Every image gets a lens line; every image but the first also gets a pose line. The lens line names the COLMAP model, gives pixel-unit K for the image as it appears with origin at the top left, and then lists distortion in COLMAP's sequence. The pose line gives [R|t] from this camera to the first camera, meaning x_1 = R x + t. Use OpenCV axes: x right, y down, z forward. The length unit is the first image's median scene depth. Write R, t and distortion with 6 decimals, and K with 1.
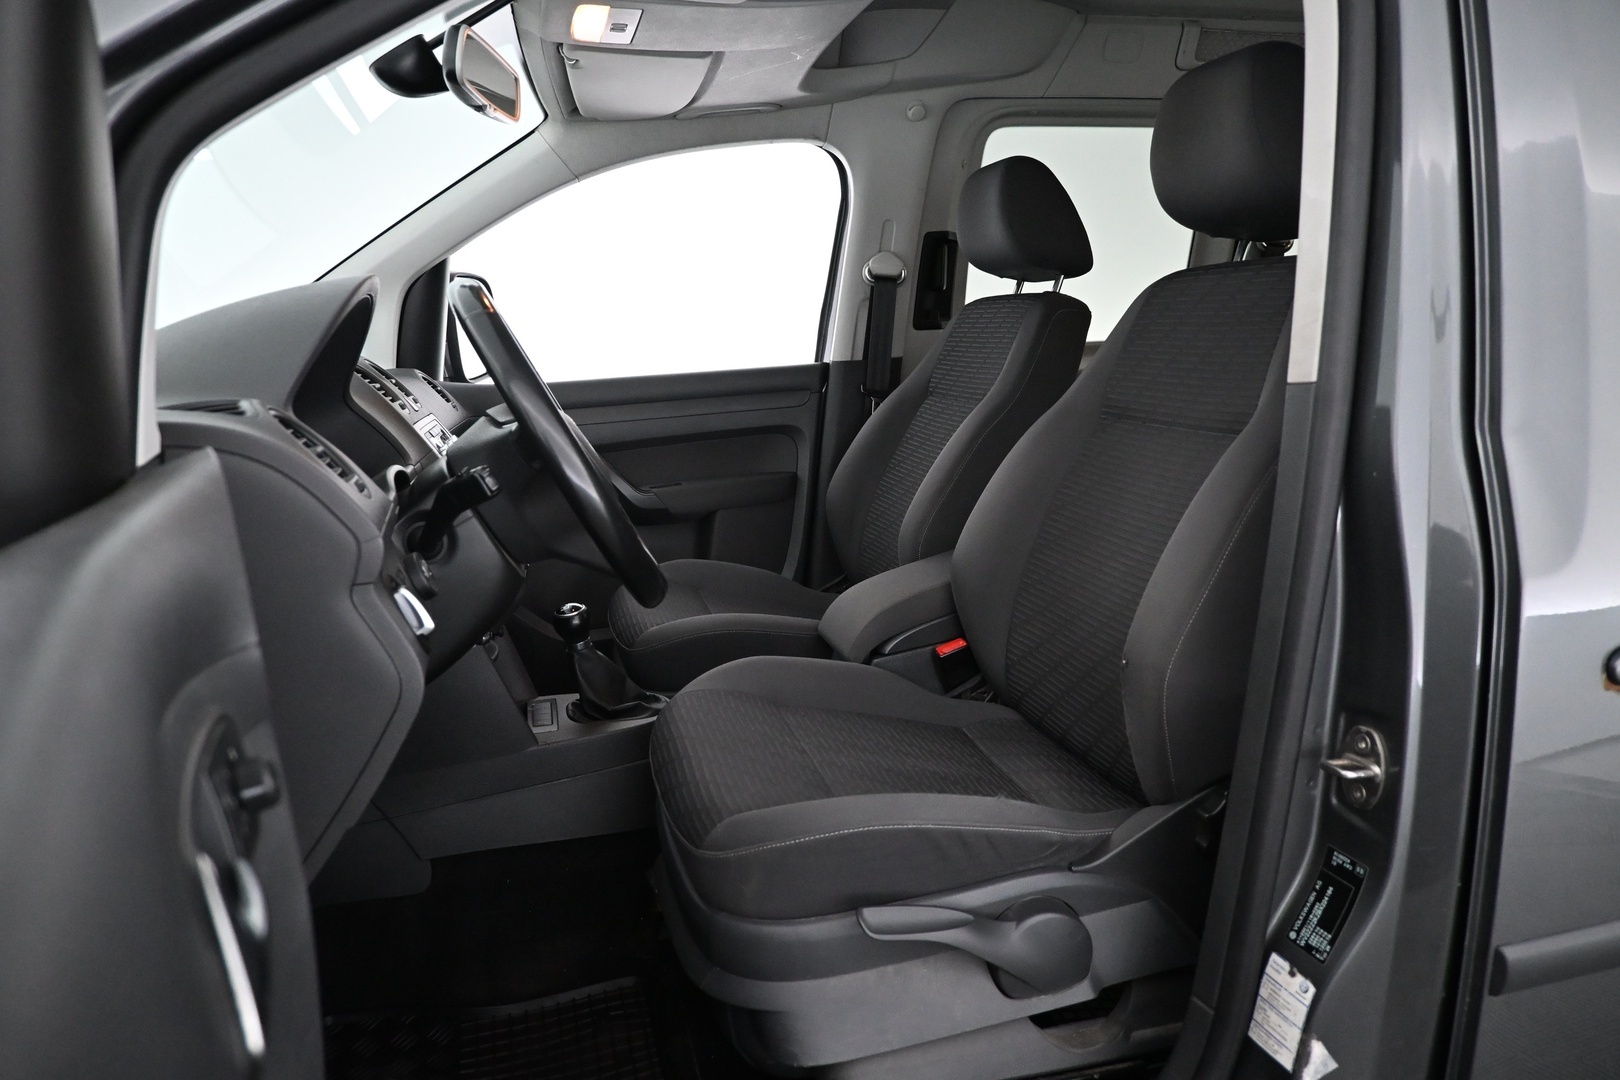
lens RADIAL K [[1091.4, 0, 815.1], [0, 1091.4, 535.6], [0, 0, 1]] dist [-0.008724, -0.000310]
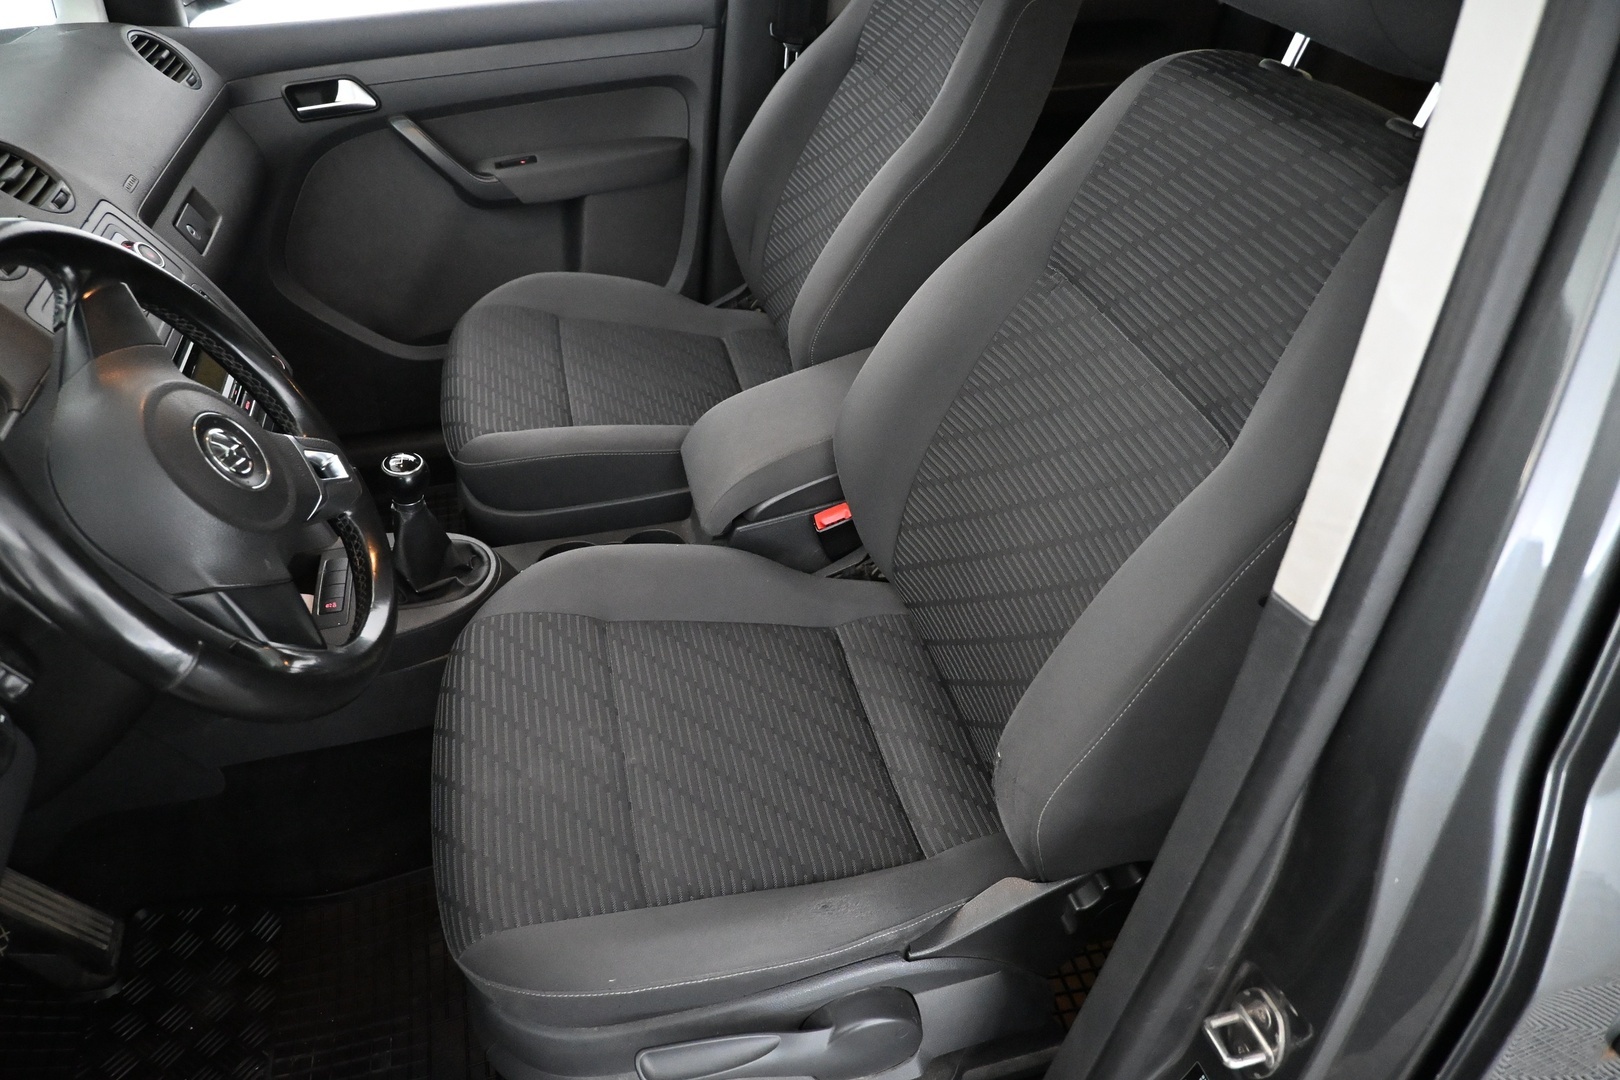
lens RADIAL K [[1091.4, 0, 804.6], [0, 1091.4, 541.5], [0, 0, 1]] dist [-0.008724, -0.000310]
pose [[0.999762, 0.020597, 0.007165, 0.069502], [-0.021541, 0.881473, 0.471742, -0.184619], [0.003401, -0.471784, 0.881707, 0.196710]]
